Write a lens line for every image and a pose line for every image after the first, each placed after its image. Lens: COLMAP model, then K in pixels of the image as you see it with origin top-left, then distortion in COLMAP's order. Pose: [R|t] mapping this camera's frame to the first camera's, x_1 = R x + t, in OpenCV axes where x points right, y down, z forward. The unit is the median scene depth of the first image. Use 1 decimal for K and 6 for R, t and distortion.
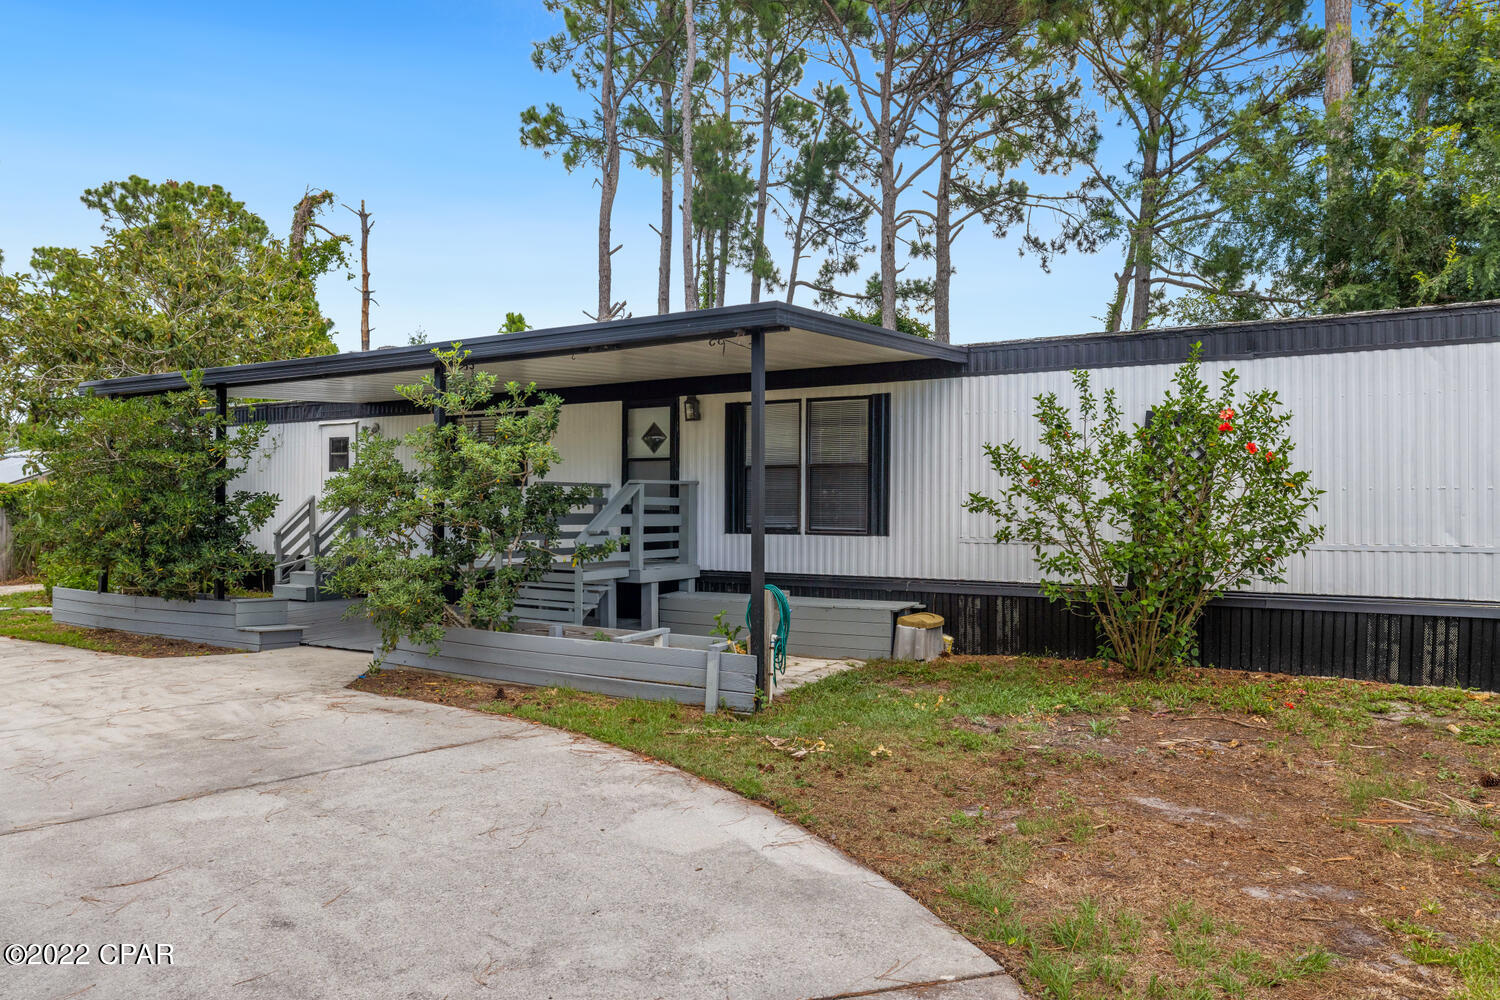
lens RADIAL K [[1025.5, 0, 747.0], [0, 1025.5, 503.1], [0, 0, 1]] dist [-0.004768, -0.000016]
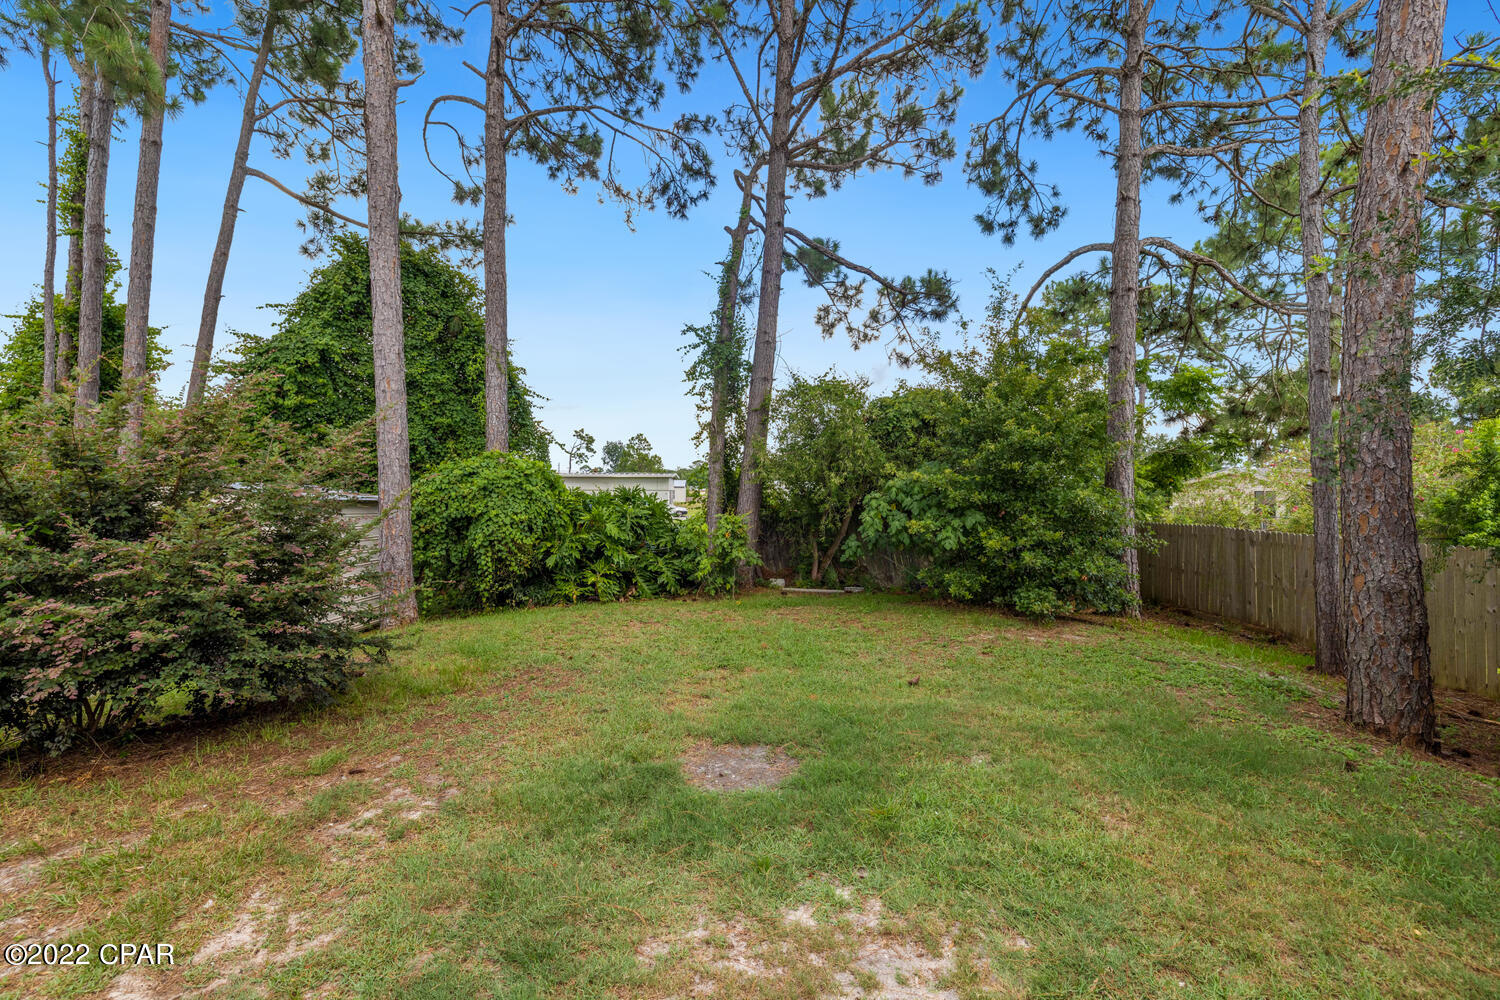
lens RADIAL K [[629.2, 0, 752.2], [0, 629.2, 490.6], [0, 0, 1]] dist [-0.000214, -0.000229]
pose [[0.844761, -0.001672, 0.535141, 0.157964], [0.000901, 0.999998, 0.001701, -0.028638], [-0.535143, -0.000955, 0.844761, 0.785366]]
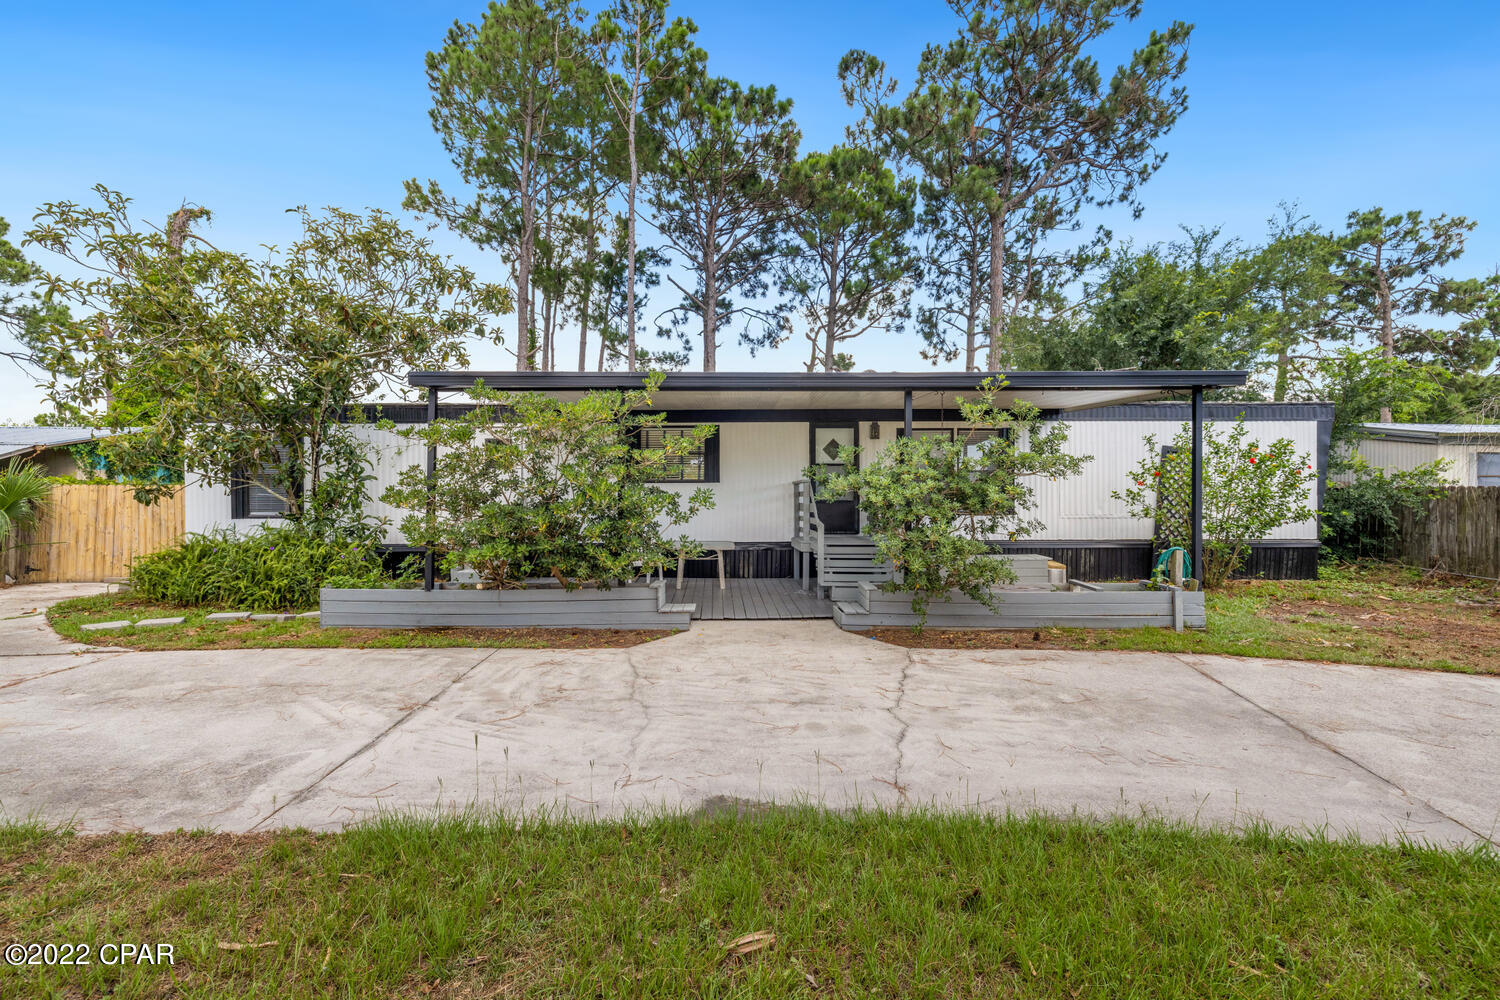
lens RADIAL K [[629.2, 0, 751.0], [0, 629.2, 491.9], [0, 0, 1]] dist [-0.000214, -0.000229]
pose [[0.850661, -0.000365, 0.525714, -0.378878], [0.001636, 0.999997, -0.001953, -0.001944], [-0.525712, 0.002522, 0.850659, 0.184642]]
